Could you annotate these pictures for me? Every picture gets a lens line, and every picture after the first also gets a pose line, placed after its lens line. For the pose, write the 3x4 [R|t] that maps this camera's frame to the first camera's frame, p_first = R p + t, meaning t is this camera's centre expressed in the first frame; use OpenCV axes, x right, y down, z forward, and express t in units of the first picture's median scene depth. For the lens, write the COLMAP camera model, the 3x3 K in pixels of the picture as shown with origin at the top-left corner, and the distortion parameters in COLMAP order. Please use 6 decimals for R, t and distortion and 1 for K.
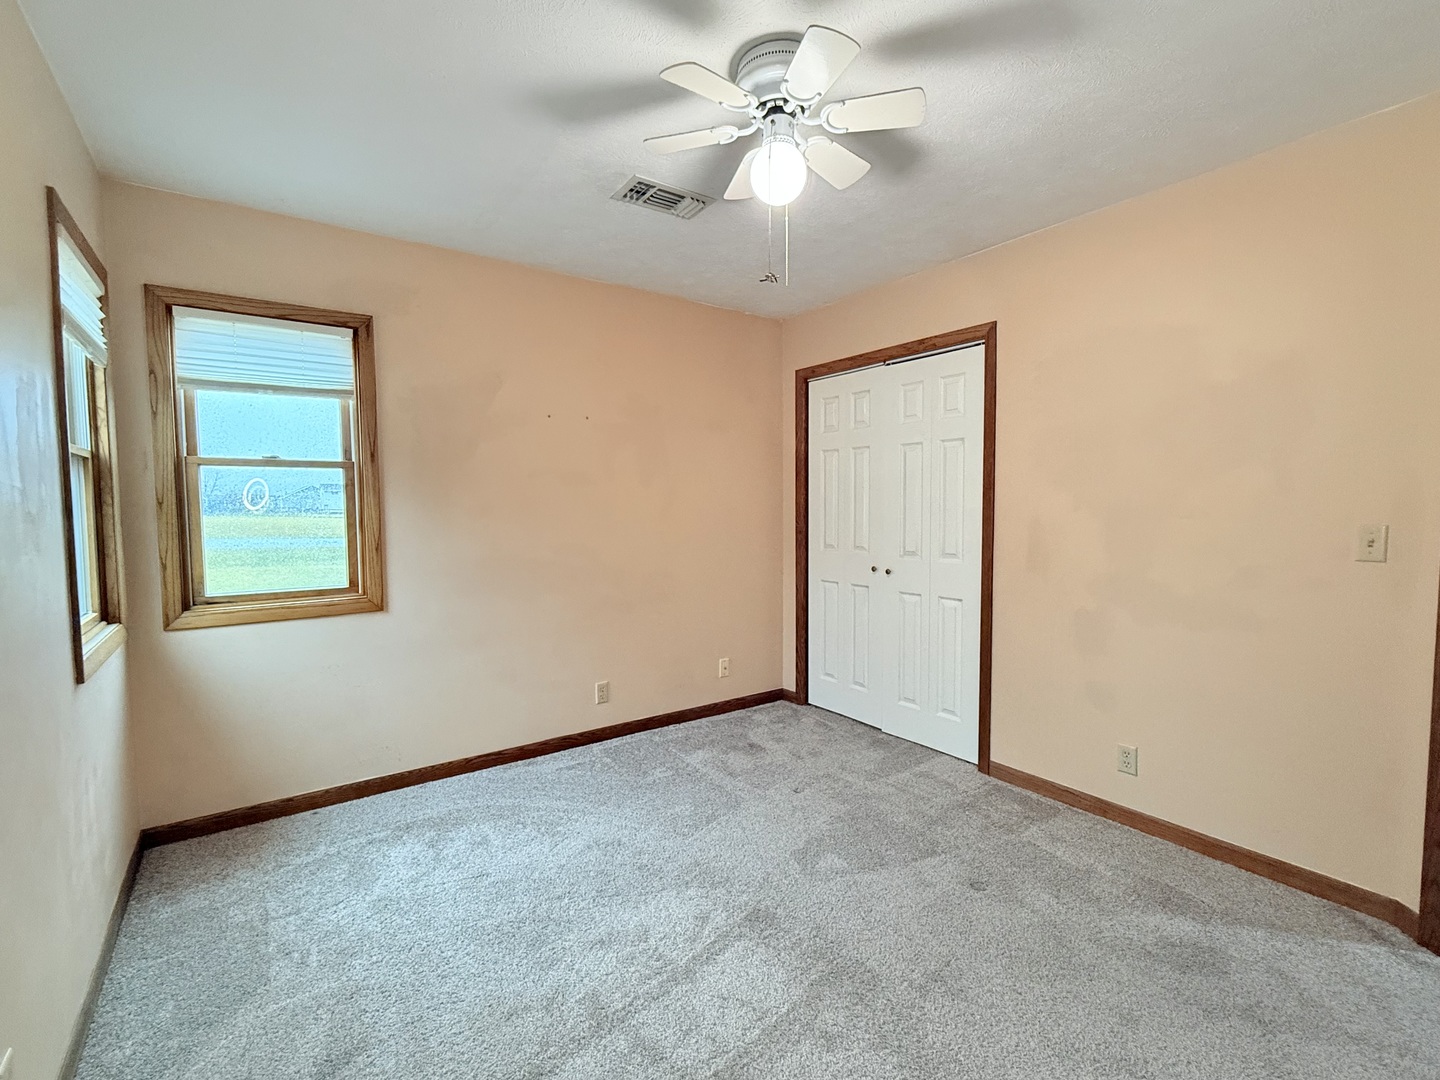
lens RADIAL K [[655.1, 0, 715.7], [0, 655.1, 538.8], [0, 0, 1]] dist [0.005512, 0.000660]
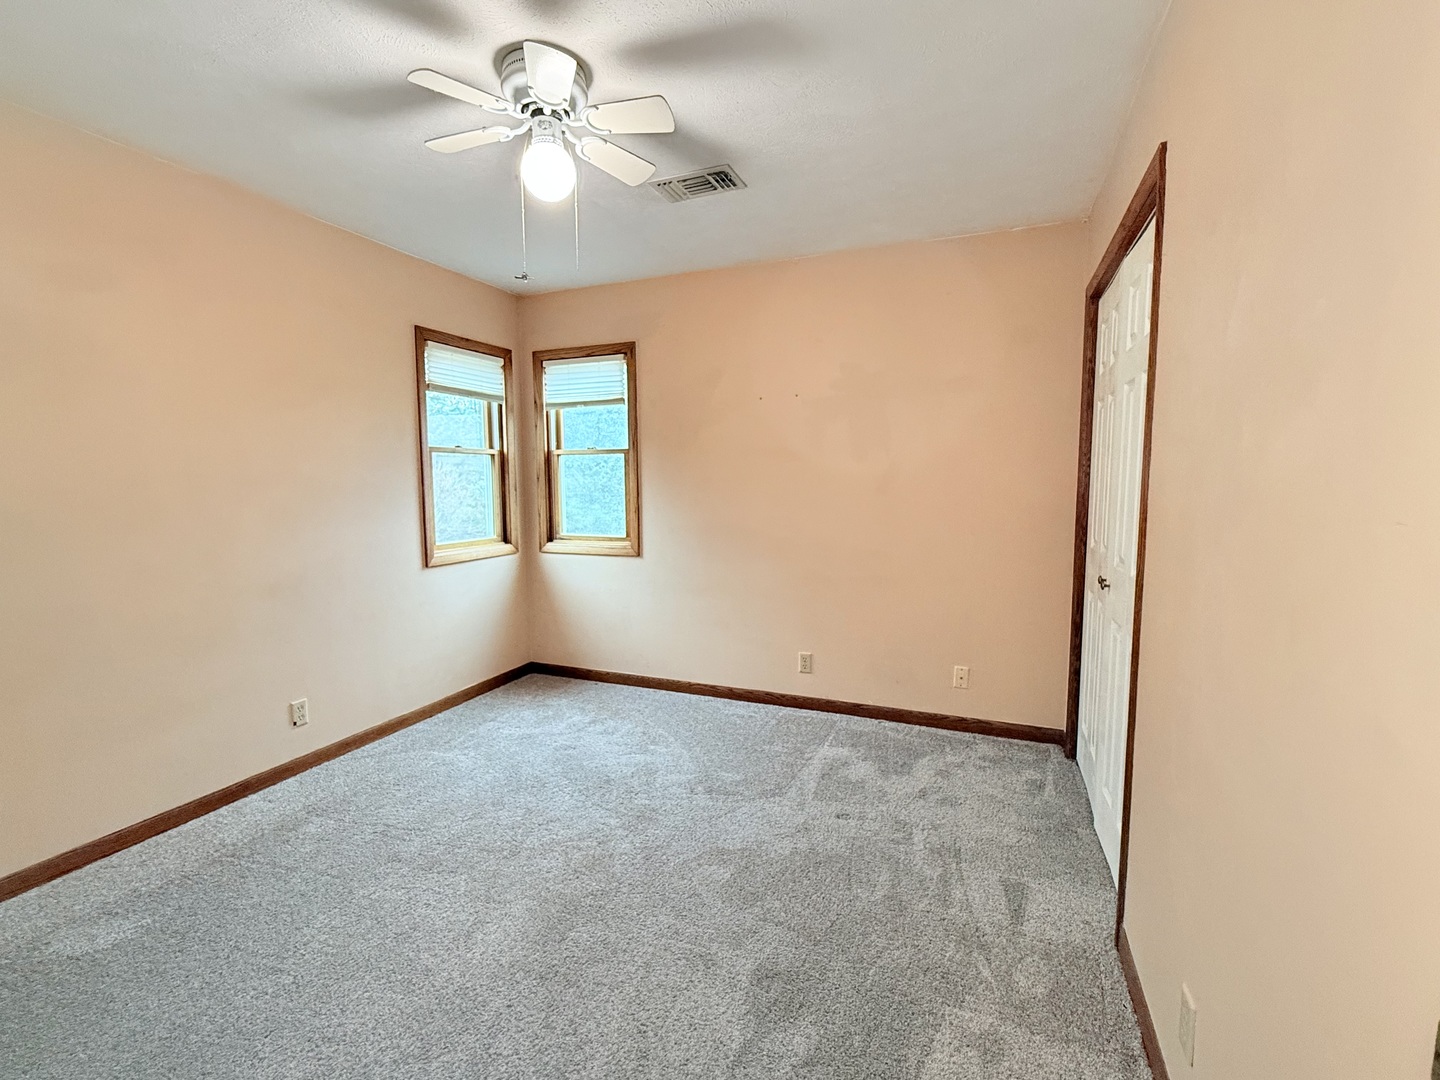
lens RADIAL K [[655.1, 0, 710.9], [0, 655.1, 539.9], [0, 0, 1]] dist [0.005512, 0.000660]
pose [[0.524243, 0.082695, -0.847544, 0.747046], [-0.043283, 0.996575, 0.070463, -0.028491], [0.850468, -0.000255, 0.526027, 0.413481]]
